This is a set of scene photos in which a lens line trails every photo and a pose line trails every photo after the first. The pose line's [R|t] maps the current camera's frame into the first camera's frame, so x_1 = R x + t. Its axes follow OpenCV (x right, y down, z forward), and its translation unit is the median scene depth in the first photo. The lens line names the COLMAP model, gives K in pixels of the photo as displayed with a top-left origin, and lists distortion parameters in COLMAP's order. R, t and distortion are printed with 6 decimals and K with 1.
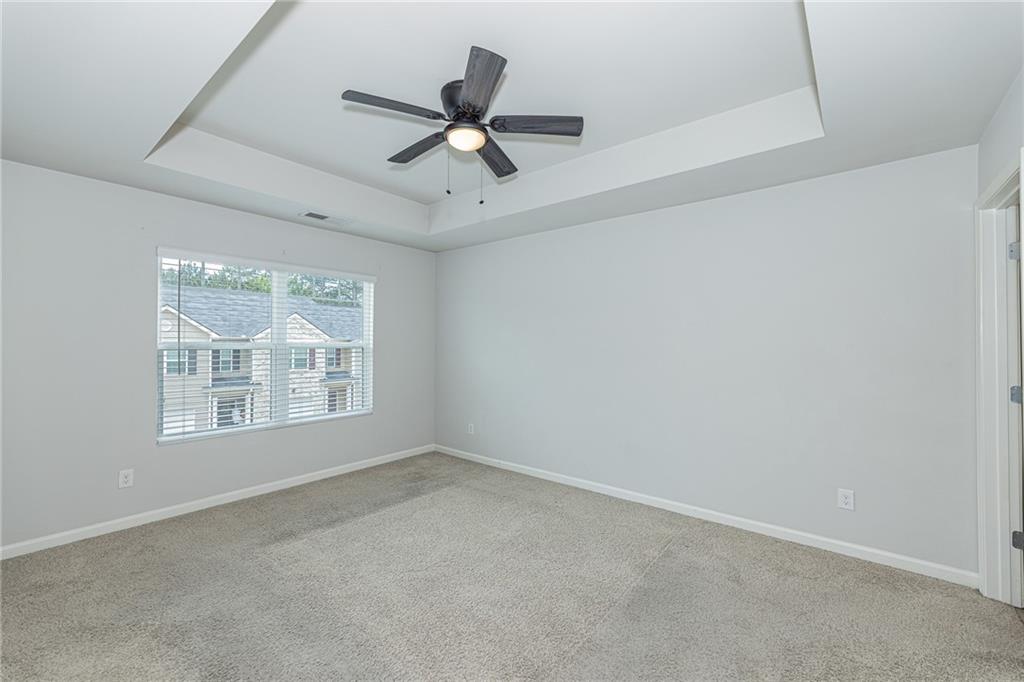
lens RADIAL K [[430.9, 0, 512.0], [0, 430.9, 341.0], [0, 0, 1]] dist [0.000737, -0.000066]
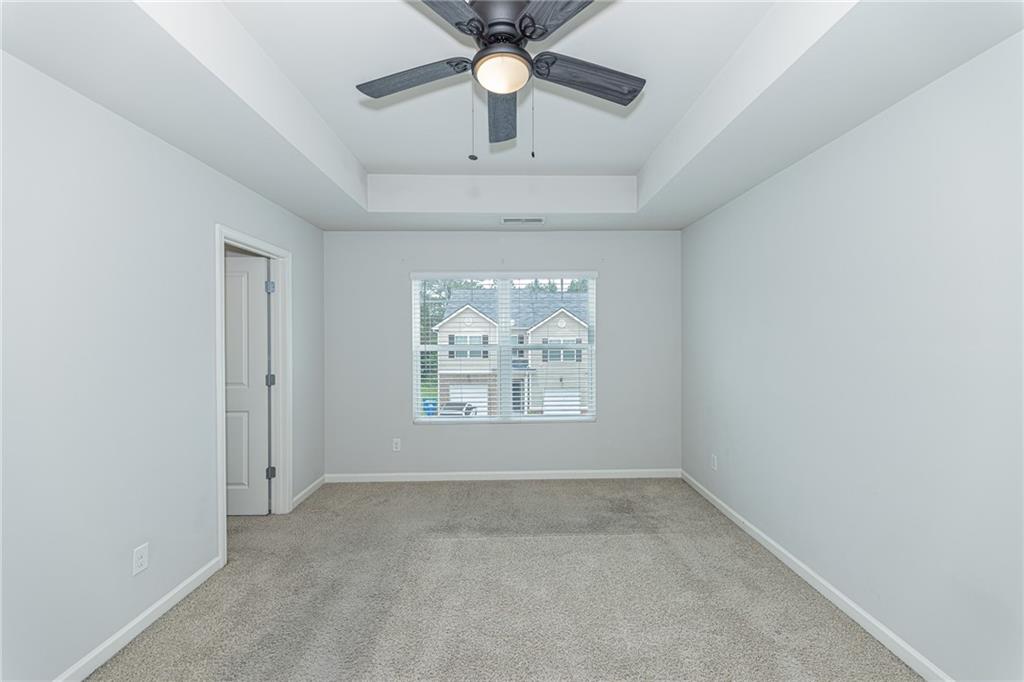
lens RADIAL K [[409.4, 0, 514.7], [0, 409.4, 338.4], [0, 0, 1]] dist [0.001920, -0.000051]
pose [[0.645544, -0.000942, -0.763722, 0.274424], [0.010865, 0.999909, 0.007950, -0.020498], [0.763646, -0.013430, 0.645496, 0.366093]]
